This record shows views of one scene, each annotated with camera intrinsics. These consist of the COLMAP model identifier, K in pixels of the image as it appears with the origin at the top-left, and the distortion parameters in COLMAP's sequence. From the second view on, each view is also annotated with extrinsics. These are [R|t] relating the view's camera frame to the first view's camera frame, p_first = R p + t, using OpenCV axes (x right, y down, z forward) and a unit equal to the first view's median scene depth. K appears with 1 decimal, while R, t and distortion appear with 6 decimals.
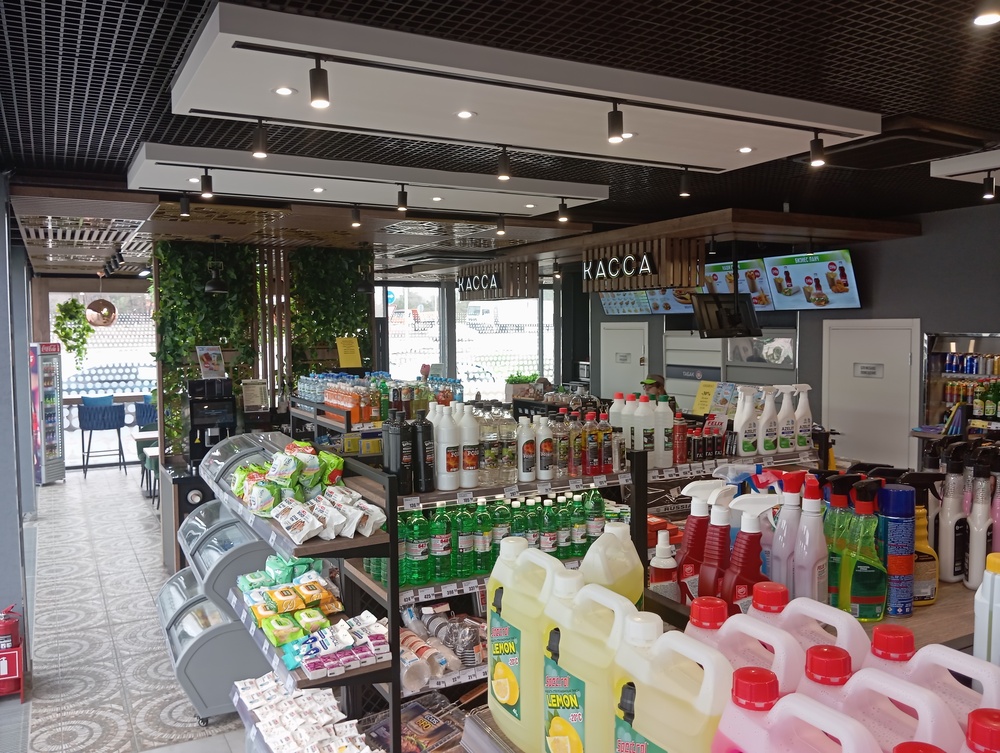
lens RADIAL K [[822.5, 0, 500.0], [0, 822.5, 376.5], [0, 0, 1]] dist [0.084139, -0.190436]
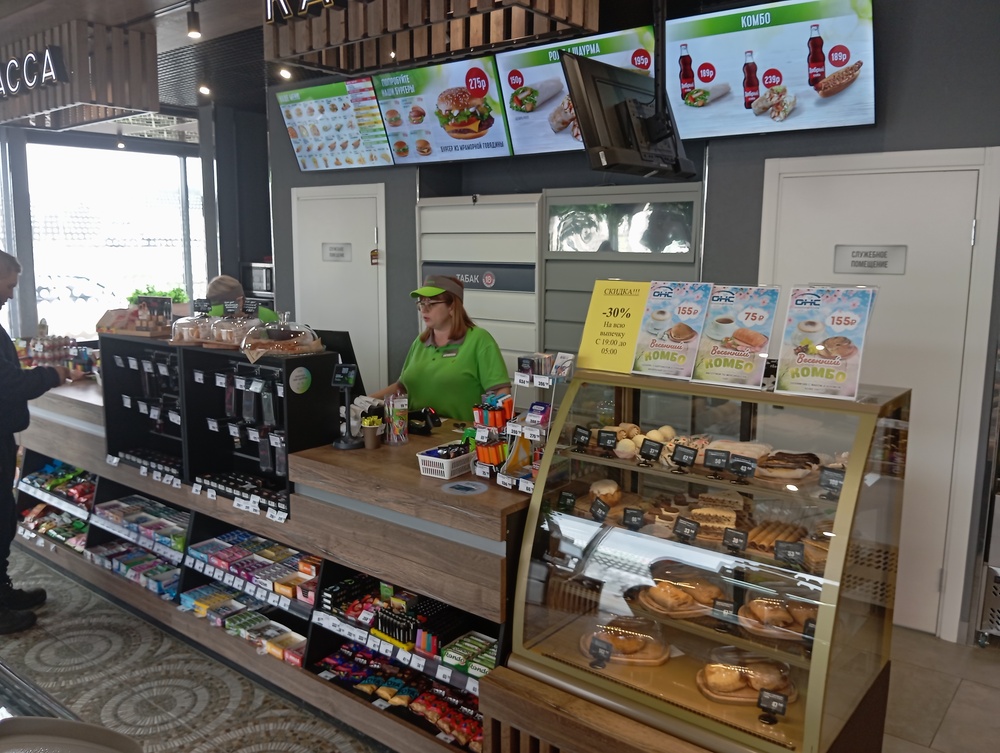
lens RADIAL K [[822.5, 0, 500.0], [0, 822.5, 376.5], [0, 0, 1]] dist [0.084139, -0.190436]
pose [[0.923188, -0.046257, 0.381555, 0.047698], [0.010396, 0.995373, 0.095518, 0.011706], [-0.384208, -0.084215, 0.919398, 0.595261]]
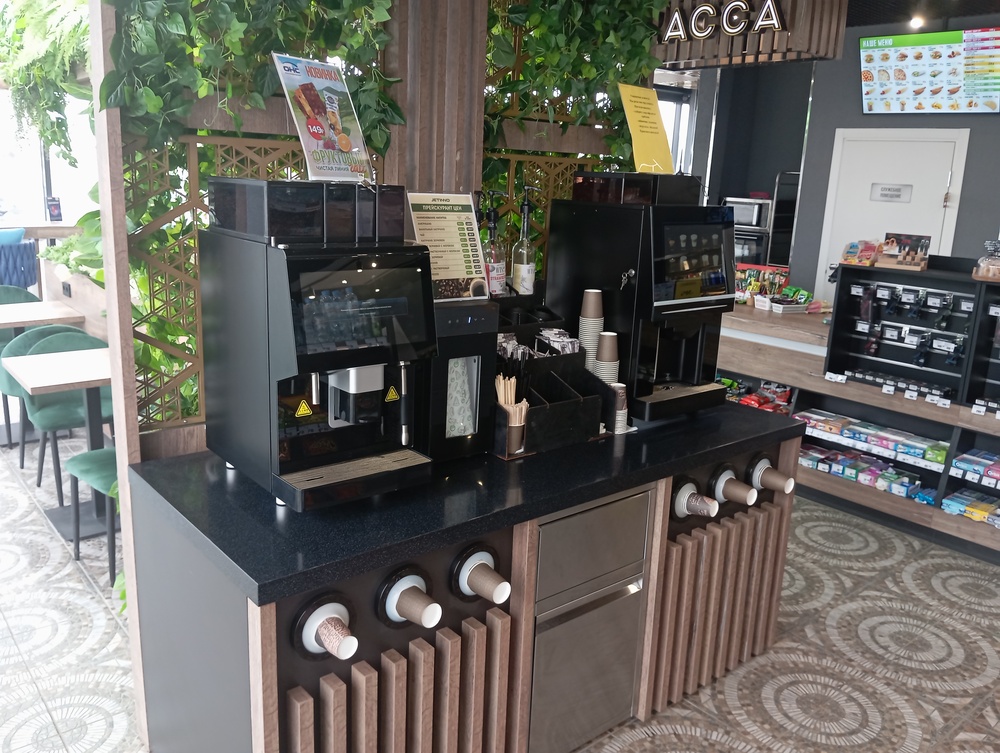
lens RADIAL K [[830.8, 0, 500.0], [0, 830.8, 376.5], [0, 0, 1]] dist [0.000839, -0.049645]
pose [[0.978302, -0.001626, 0.207176, -0.316387], [-0.036132, 0.983307, 0.178333, 0.013836], [-0.204008, -0.181949, 0.961912, 0.642064]]
